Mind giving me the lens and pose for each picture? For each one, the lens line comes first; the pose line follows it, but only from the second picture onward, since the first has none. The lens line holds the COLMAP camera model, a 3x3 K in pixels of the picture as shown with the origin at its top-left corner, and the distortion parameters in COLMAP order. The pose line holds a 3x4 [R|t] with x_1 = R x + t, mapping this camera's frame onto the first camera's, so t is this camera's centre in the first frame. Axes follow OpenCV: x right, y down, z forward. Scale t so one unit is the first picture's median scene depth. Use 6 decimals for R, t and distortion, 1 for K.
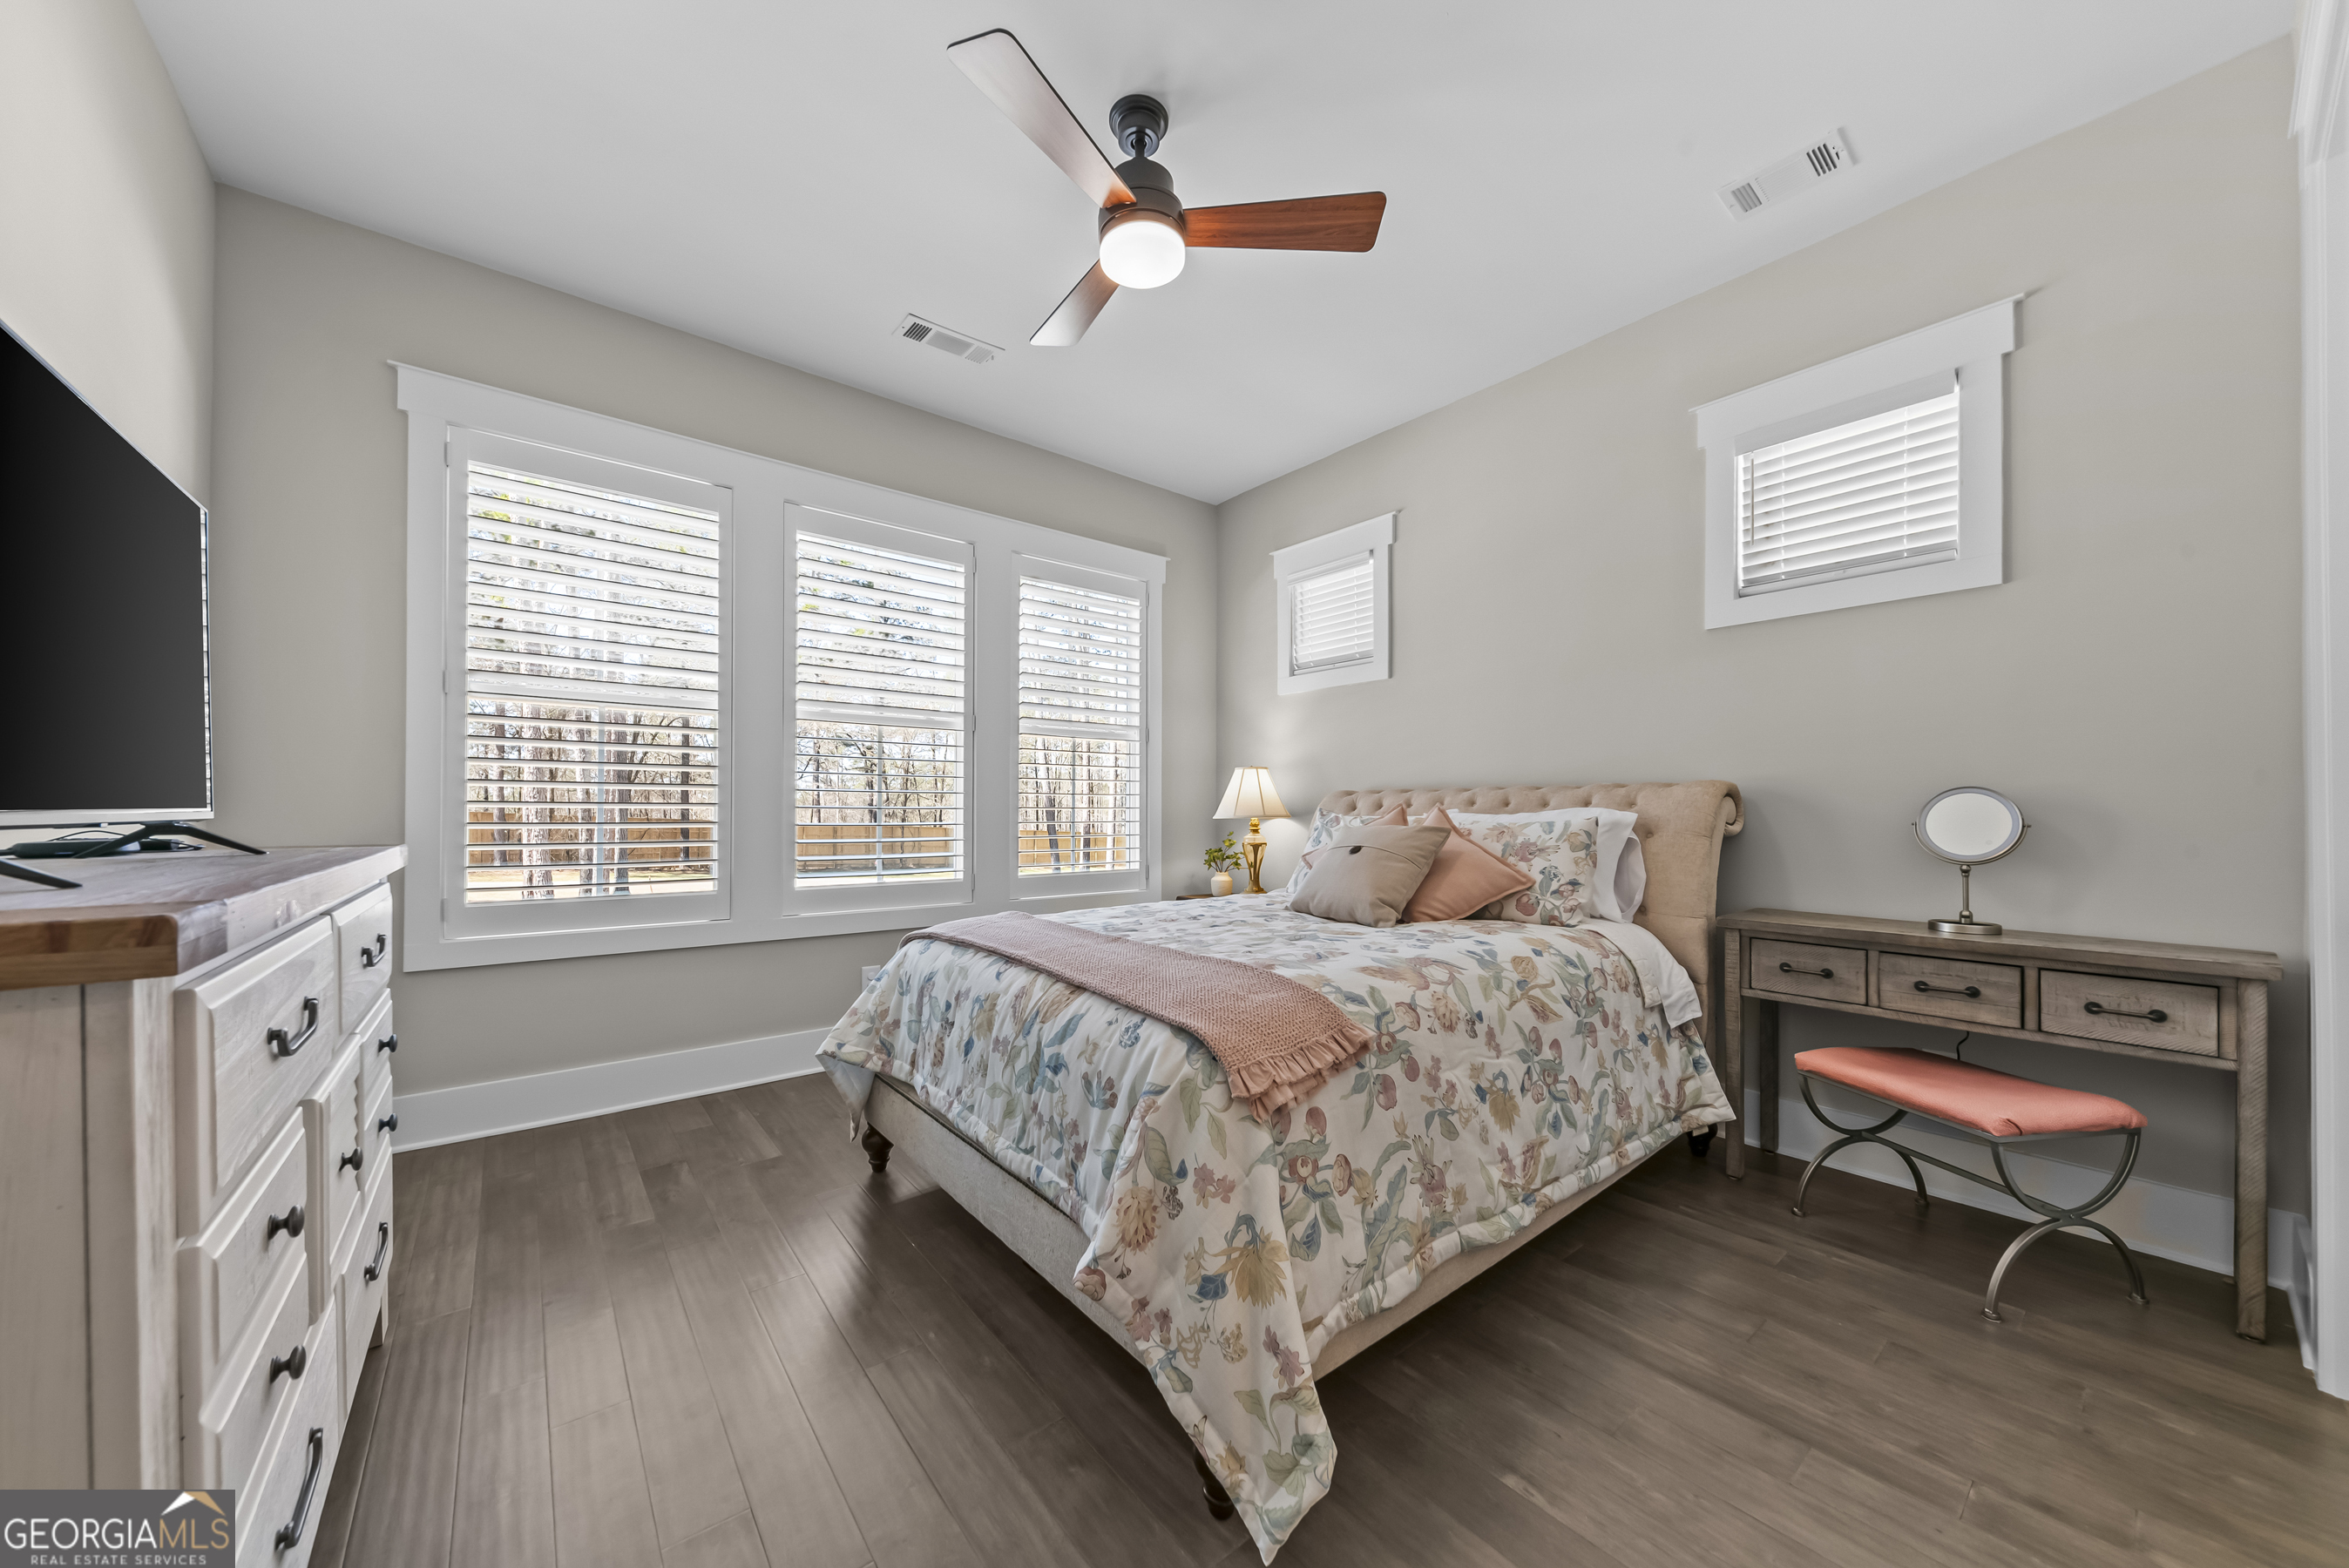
lens RADIAL K [[812.2, 0, 1168.3], [0, 812.2, 802.3], [0, 0, 1]] dist [0.012697, -0.000816]
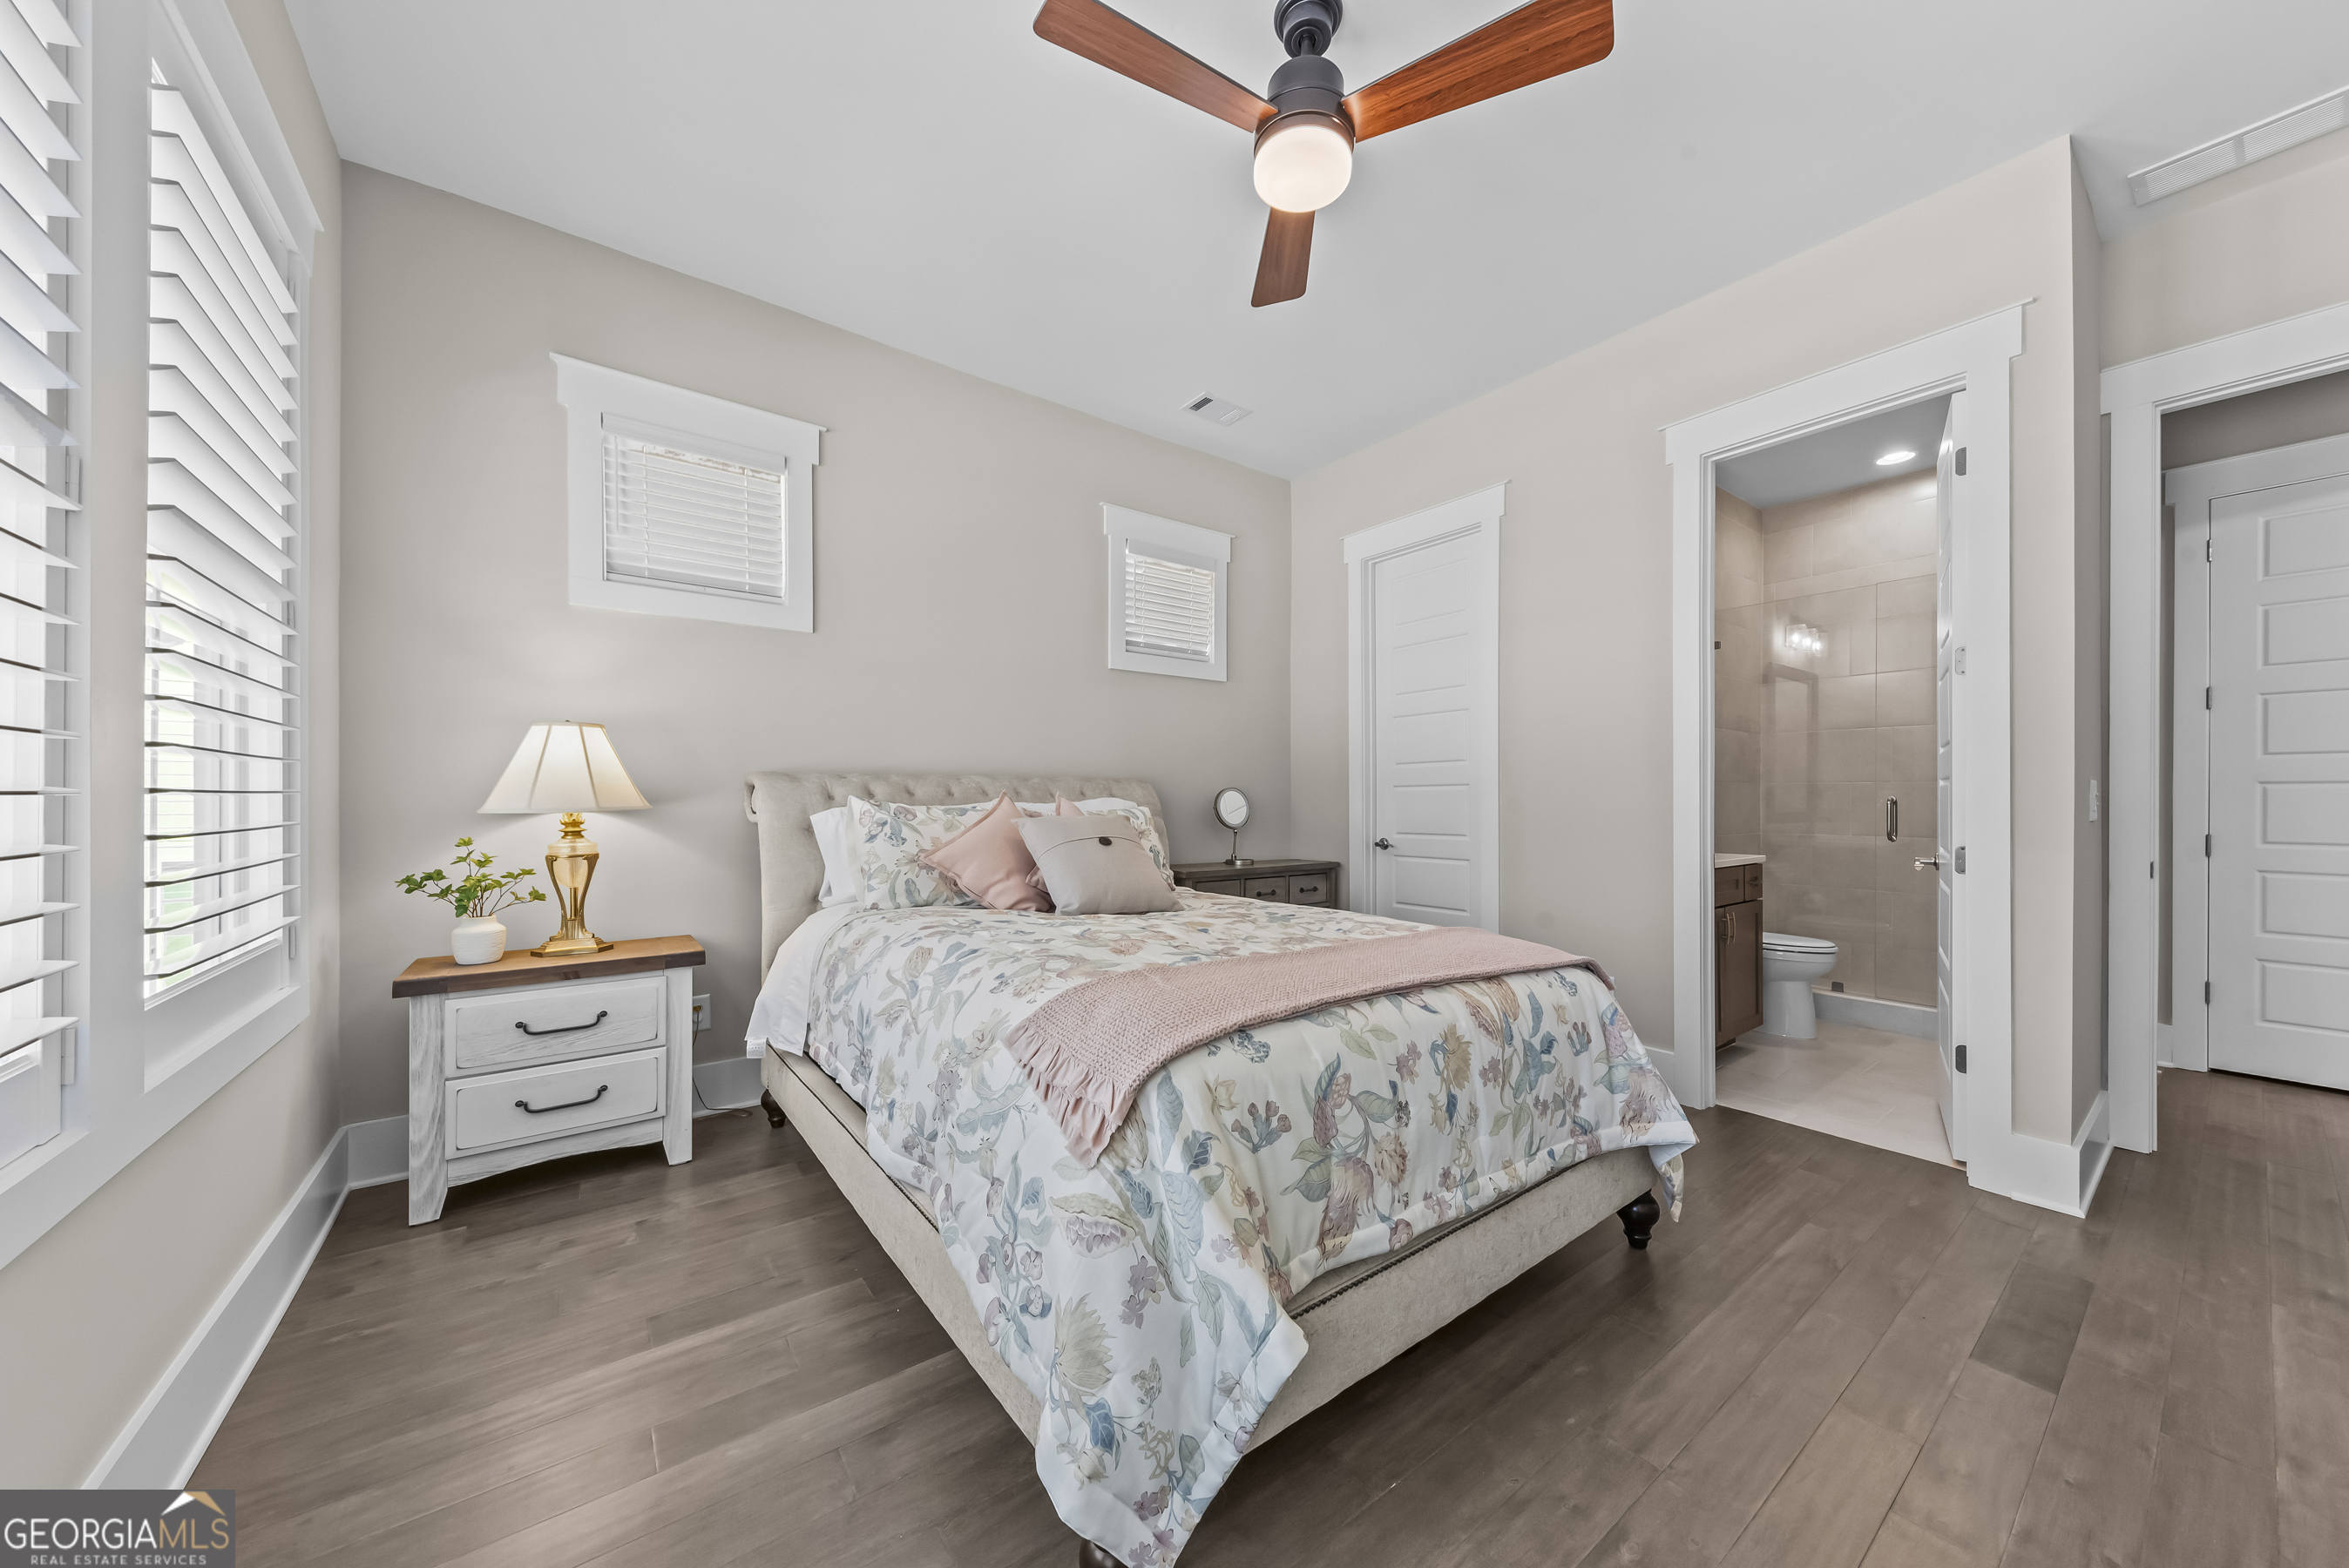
lens RADIAL K [[812.2, 0, 1171.7], [0, 812.2, 799.7], [0, 0, 1]] dist [0.012697, -0.000816]
pose [[0.027889, 0.000296, 0.999611, -0.740636], [-0.011115, 0.999938, 0.000014, 0.008272], [-0.999549, -0.011111, 0.027890, 0.901366]]
